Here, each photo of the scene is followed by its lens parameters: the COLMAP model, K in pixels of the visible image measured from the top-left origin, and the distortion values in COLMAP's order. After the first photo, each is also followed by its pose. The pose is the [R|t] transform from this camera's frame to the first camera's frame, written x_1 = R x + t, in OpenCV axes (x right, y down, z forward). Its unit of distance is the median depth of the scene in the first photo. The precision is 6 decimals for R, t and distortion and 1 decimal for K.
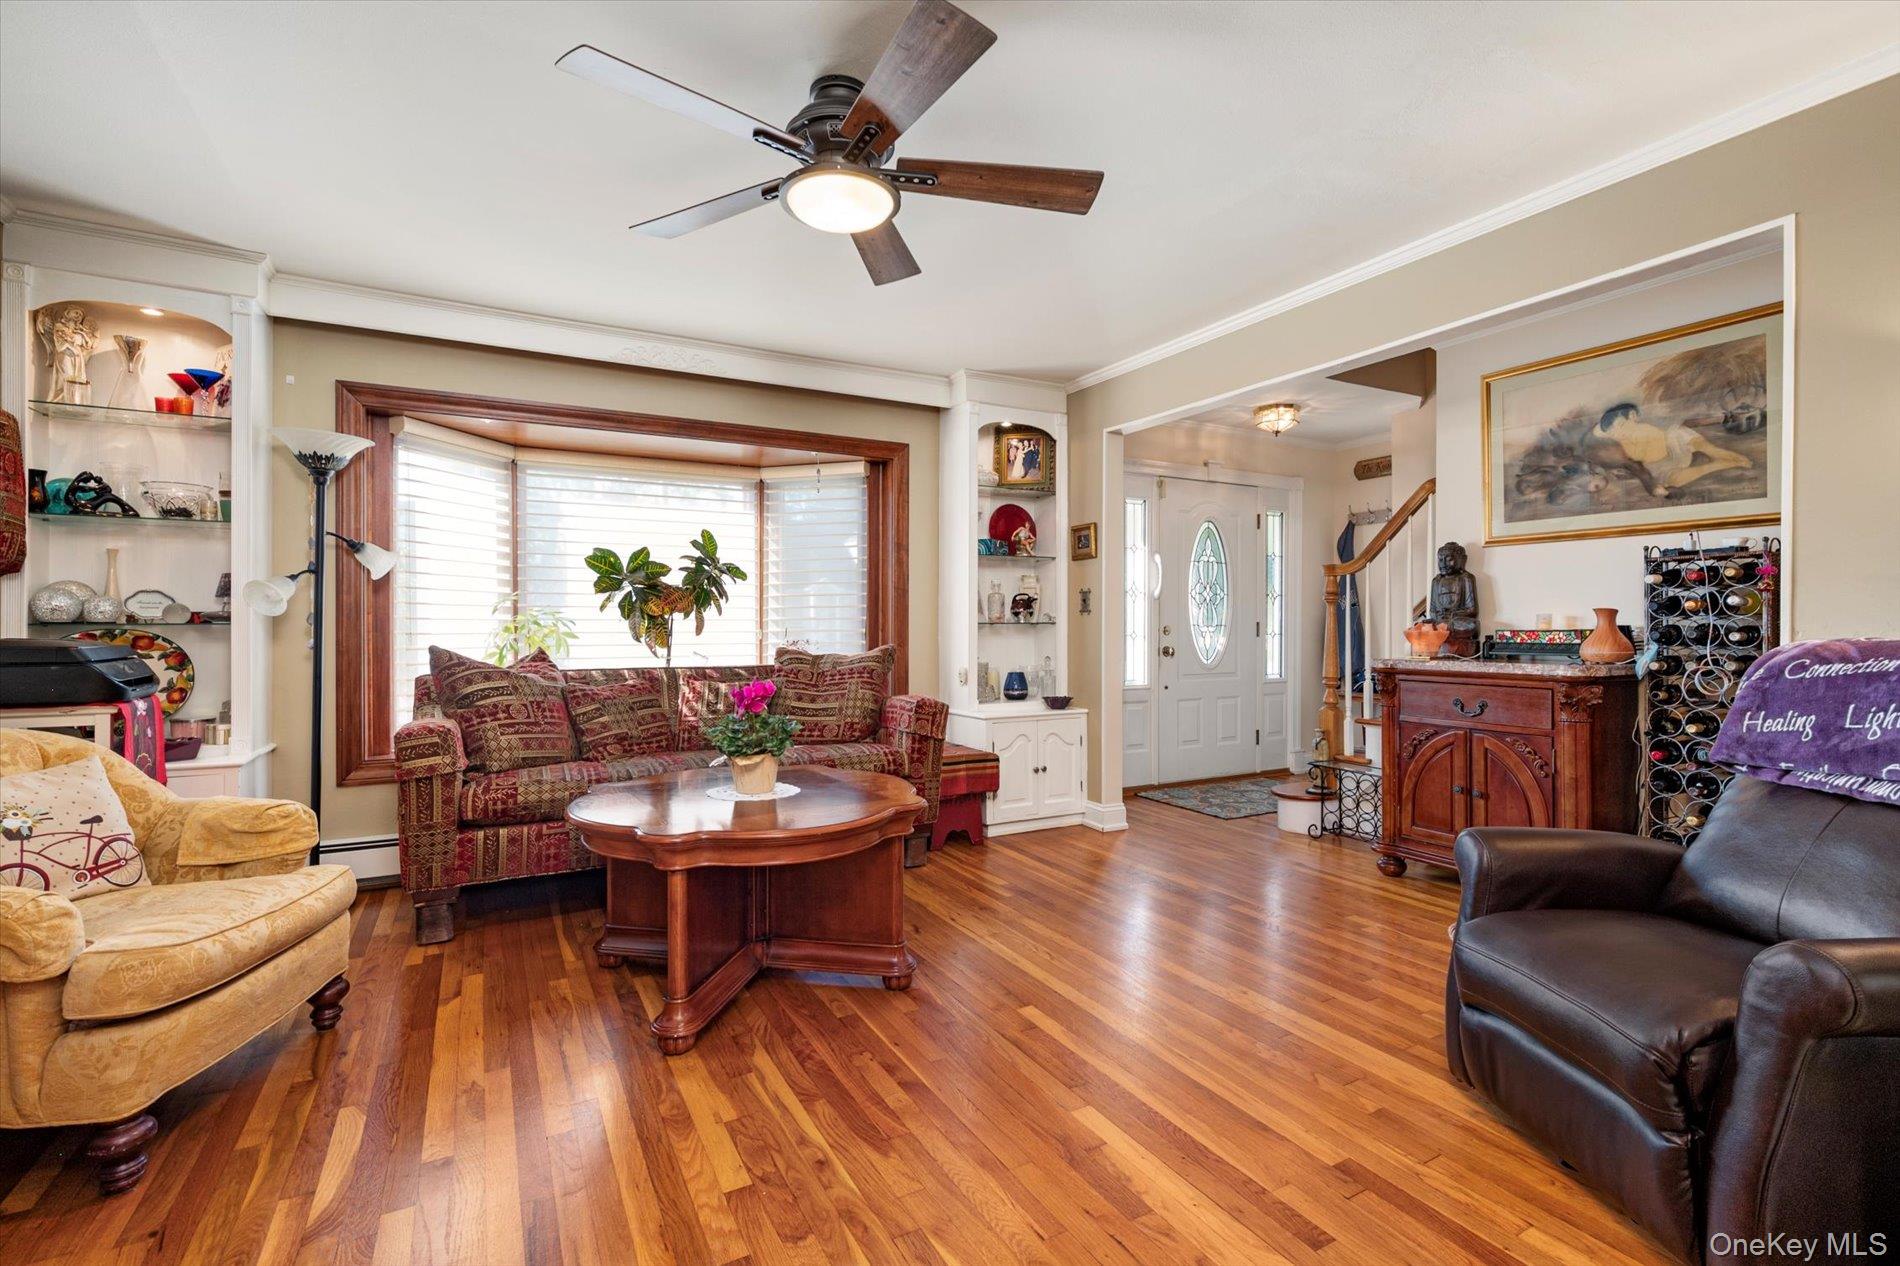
lens RADIAL K [[857.6, 0, 949.7], [0, 857.6, 636.4], [0, 0, 1]] dist [-0.000019, 0.001138]
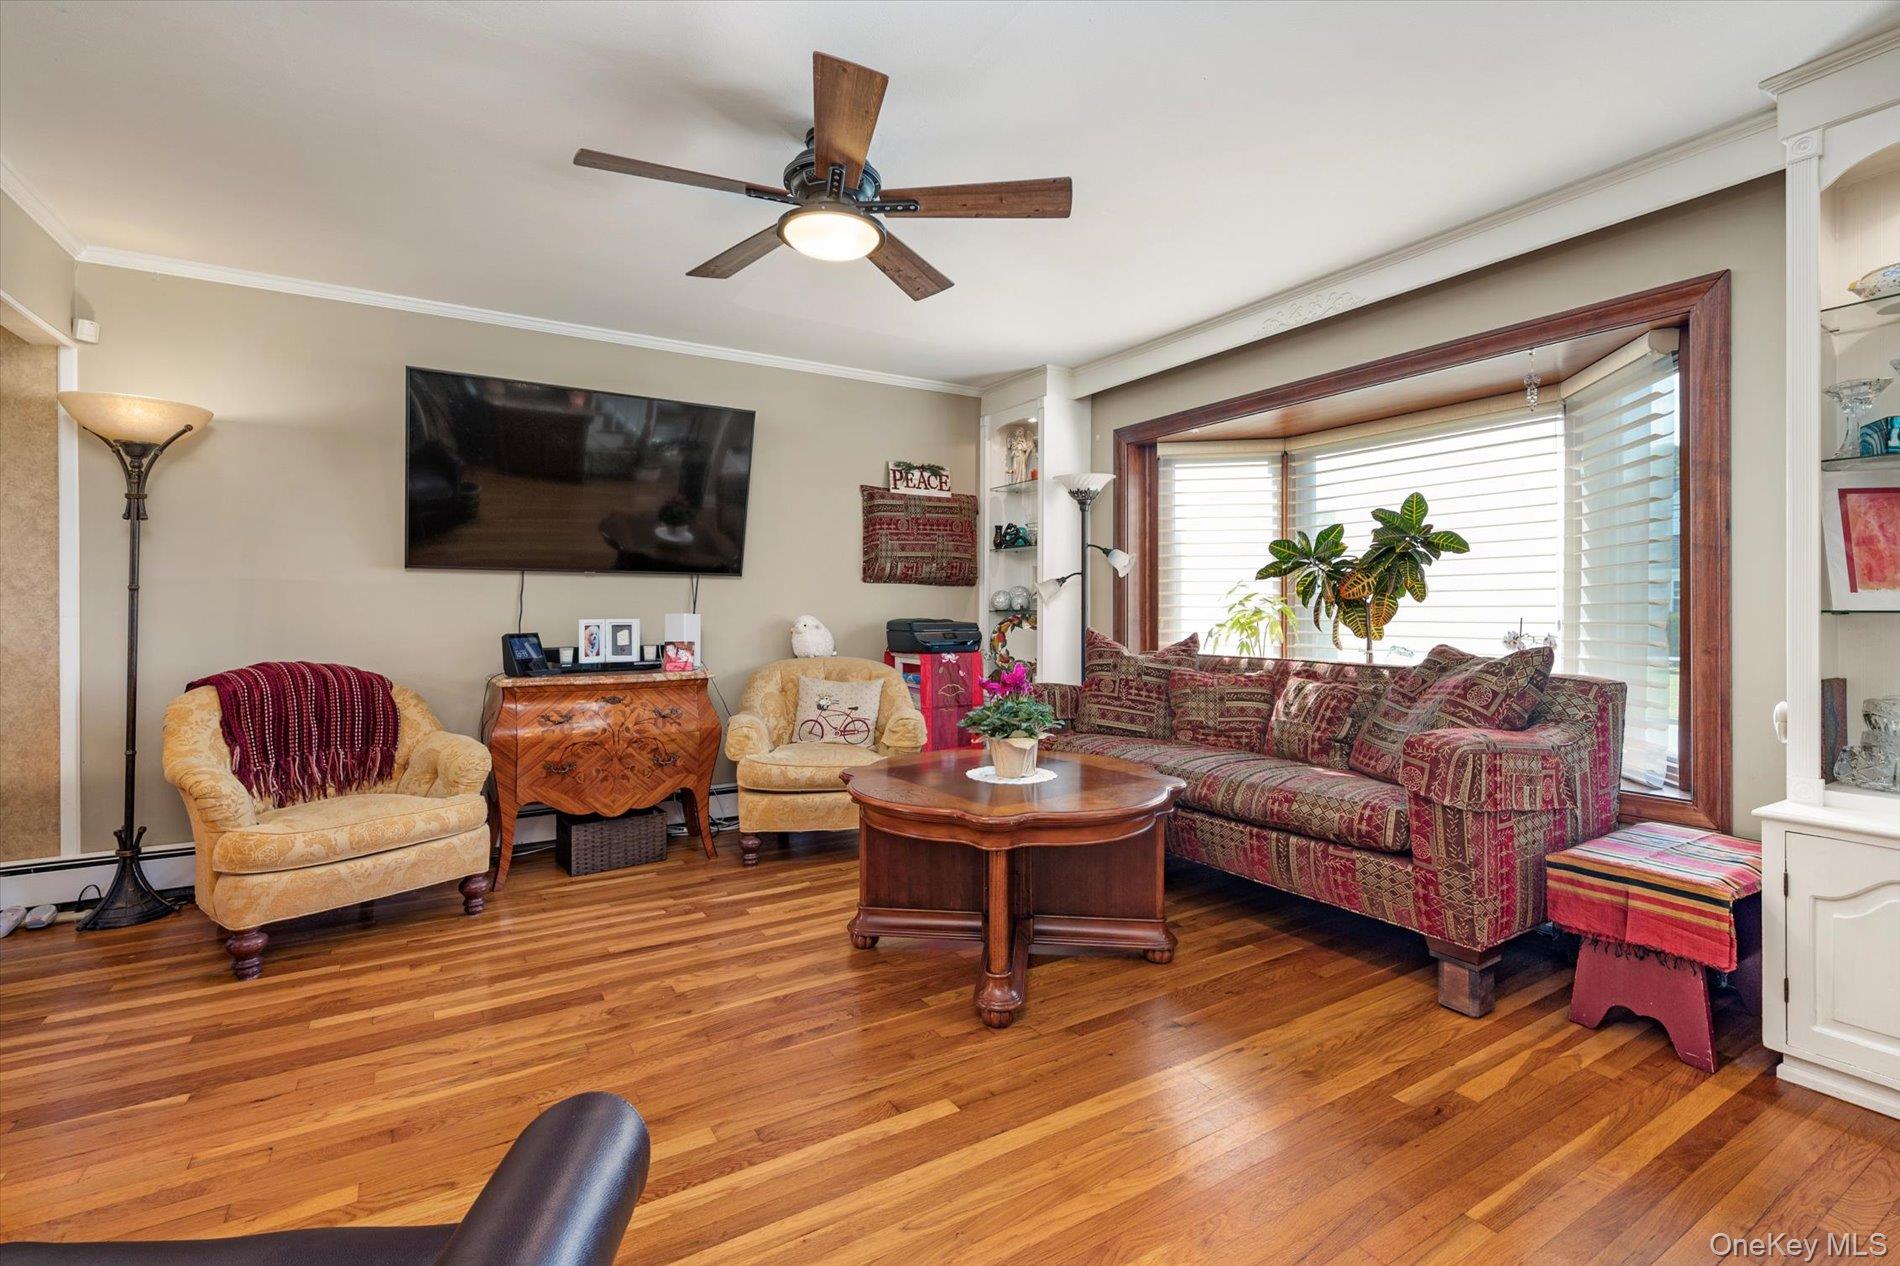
lens RADIAL K [[857.6, 0, 951.8], [0, 857.6, 613.9], [0, 0, 1]] dist [-0.000019, 0.001138]
pose [[0.048554, 0.005243, -0.998807, 0.660620], [-0.015154, 0.999875, 0.004512, -0.012899], [0.998706, 0.014917, 0.048628, 0.730338]]
